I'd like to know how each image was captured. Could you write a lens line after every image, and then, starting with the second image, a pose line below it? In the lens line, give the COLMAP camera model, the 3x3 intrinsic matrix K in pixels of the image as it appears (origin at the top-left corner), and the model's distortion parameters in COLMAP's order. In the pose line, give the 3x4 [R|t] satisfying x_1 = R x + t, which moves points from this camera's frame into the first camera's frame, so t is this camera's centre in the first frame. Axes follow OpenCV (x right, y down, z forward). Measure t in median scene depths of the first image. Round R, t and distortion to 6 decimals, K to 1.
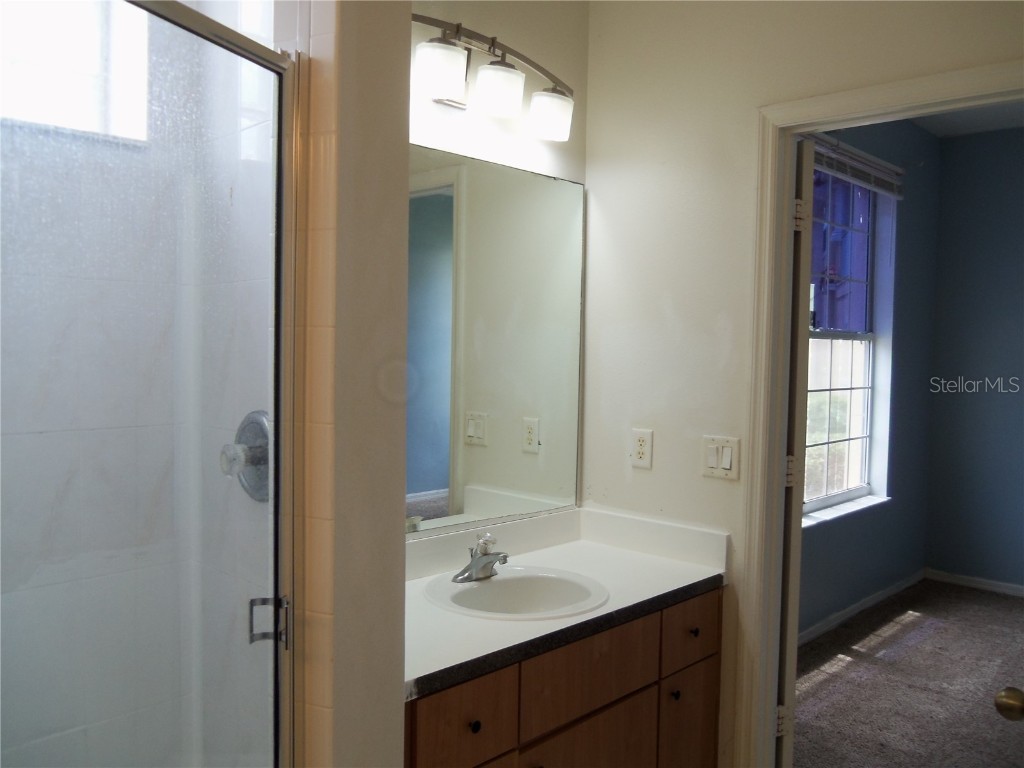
lens RADIAL K [[857.5, 0, 505.8], [0, 857.5, 376.4], [0, 0, 1]] dist [-0.045758, 0.056838]
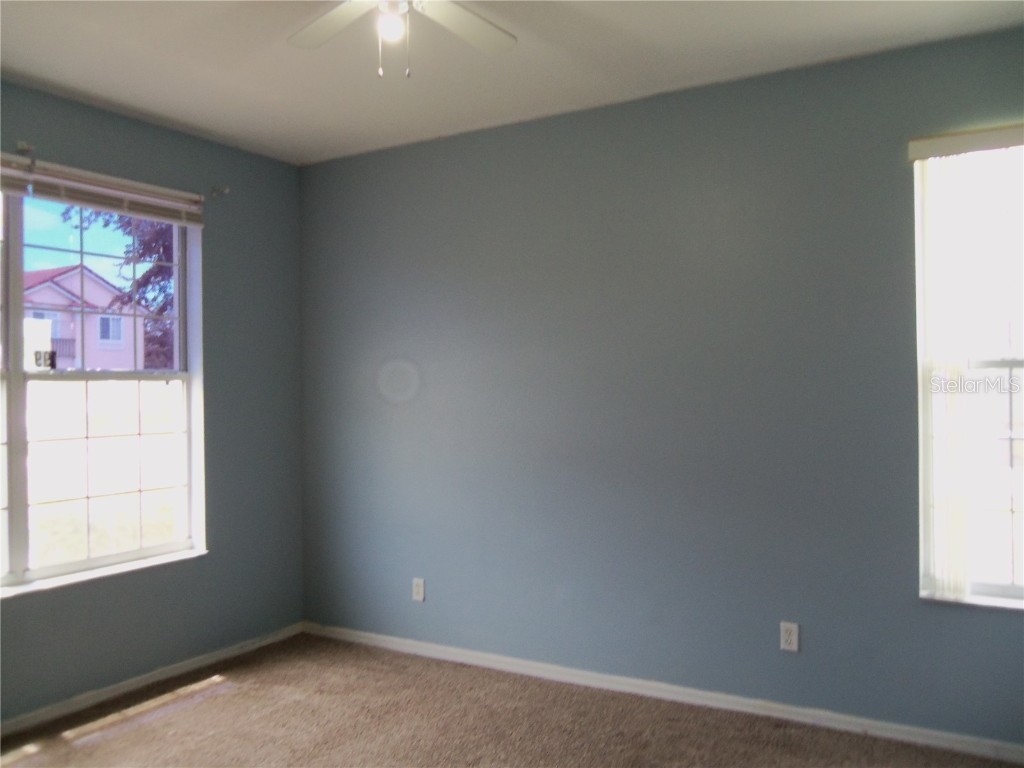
lens RADIAL K [[857.5, 0, 505.8], [0, 857.5, 376.4], [0, 0, 1]] dist [-0.045758, 0.056838]
pose [[0.971785, -0.024084, 0.234634, 0.592990], [0.034802, 0.998526, -0.041645, 0.004287], [-0.233285, 0.048636, 0.971191, 0.028985]]
